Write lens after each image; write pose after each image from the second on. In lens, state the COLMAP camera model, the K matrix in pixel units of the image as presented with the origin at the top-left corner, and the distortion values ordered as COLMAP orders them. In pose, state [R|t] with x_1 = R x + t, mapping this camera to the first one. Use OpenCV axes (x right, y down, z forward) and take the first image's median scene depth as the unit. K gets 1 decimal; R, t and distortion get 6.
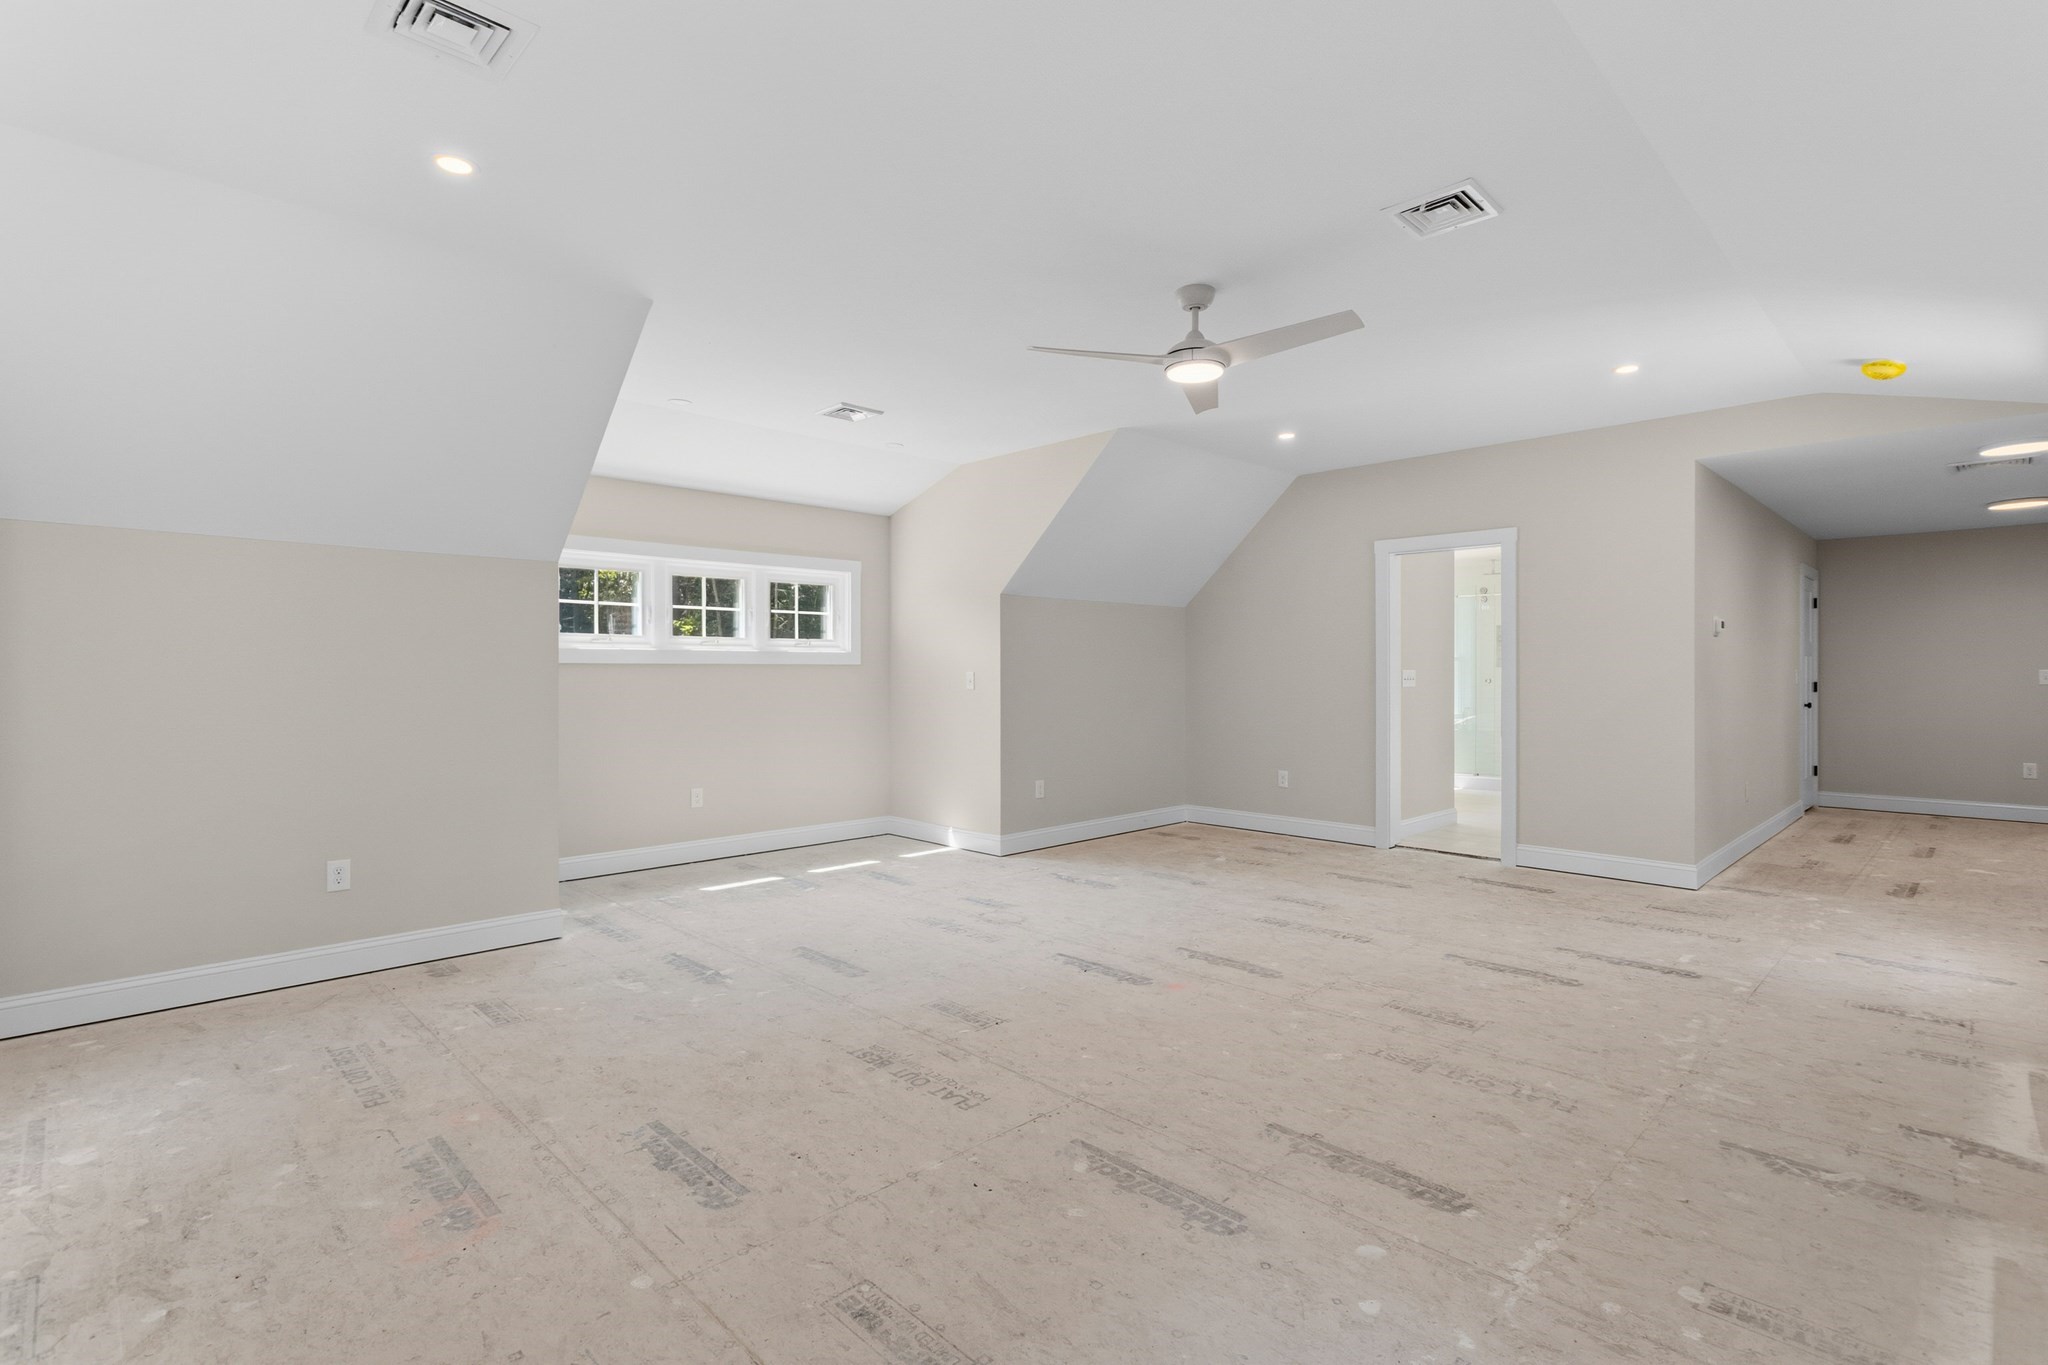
lens RADIAL K [[969.5, 0, 1039.8], [0, 969.5, 673.0], [0, 0, 1]] dist [-0.002484, 0.000286]
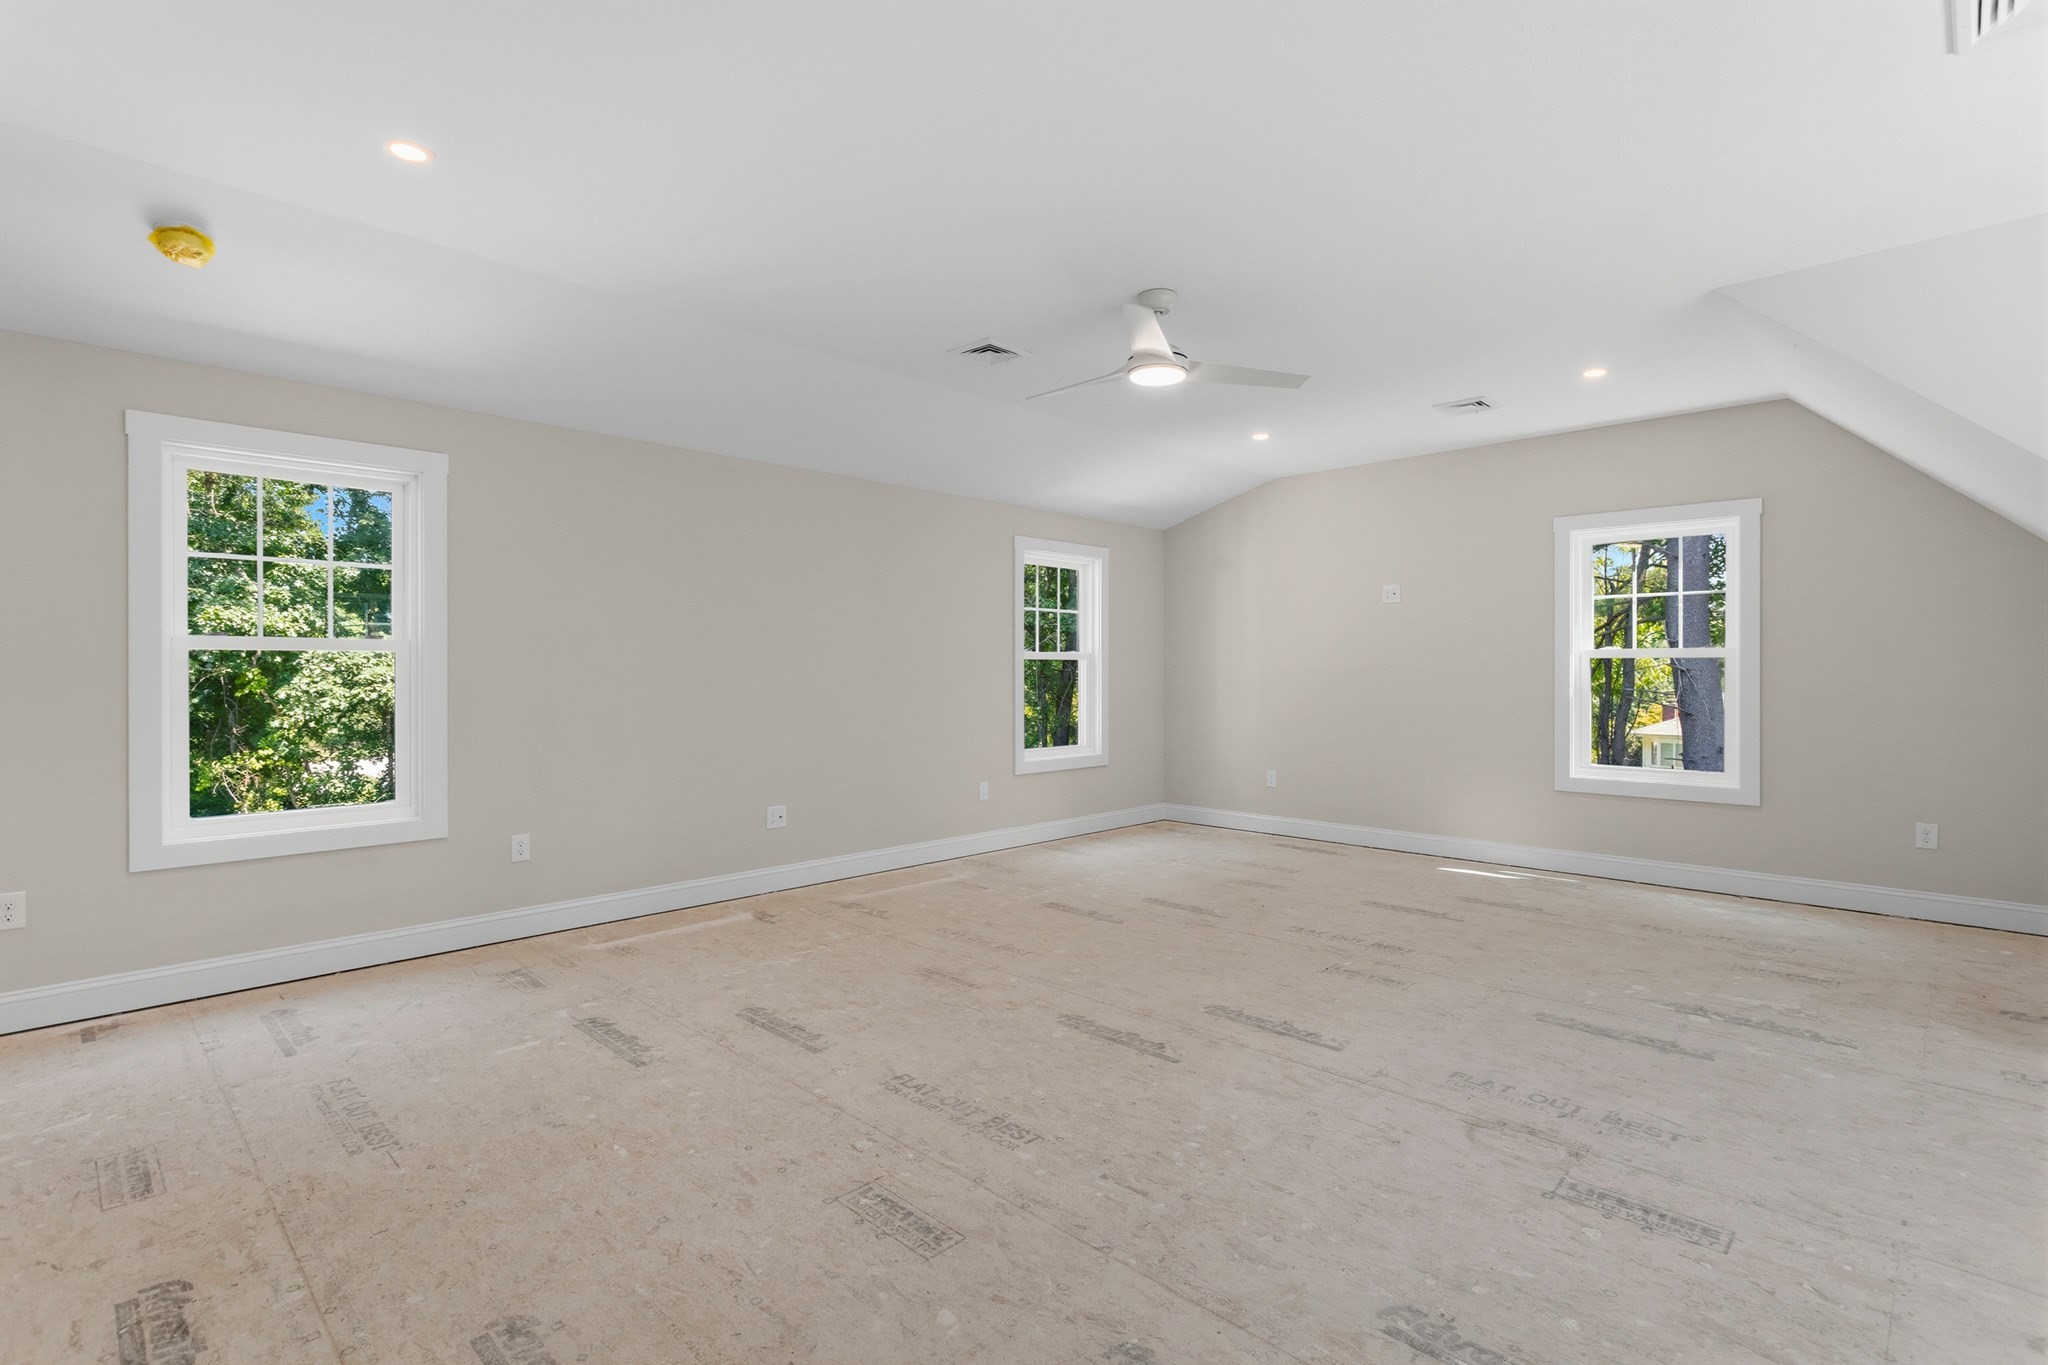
lens RADIAL K [[969.5, 0, 1039.8], [0, 969.5, 673.0], [0, 0, 1]] dist [-0.002484, 0.000286]
pose [[-0.999787, 0.002294, -0.020489, 0.286274], [0.002178, 0.999982, 0.005665, -0.005370], [0.020501, 0.005619, -0.999774, 1.888875]]
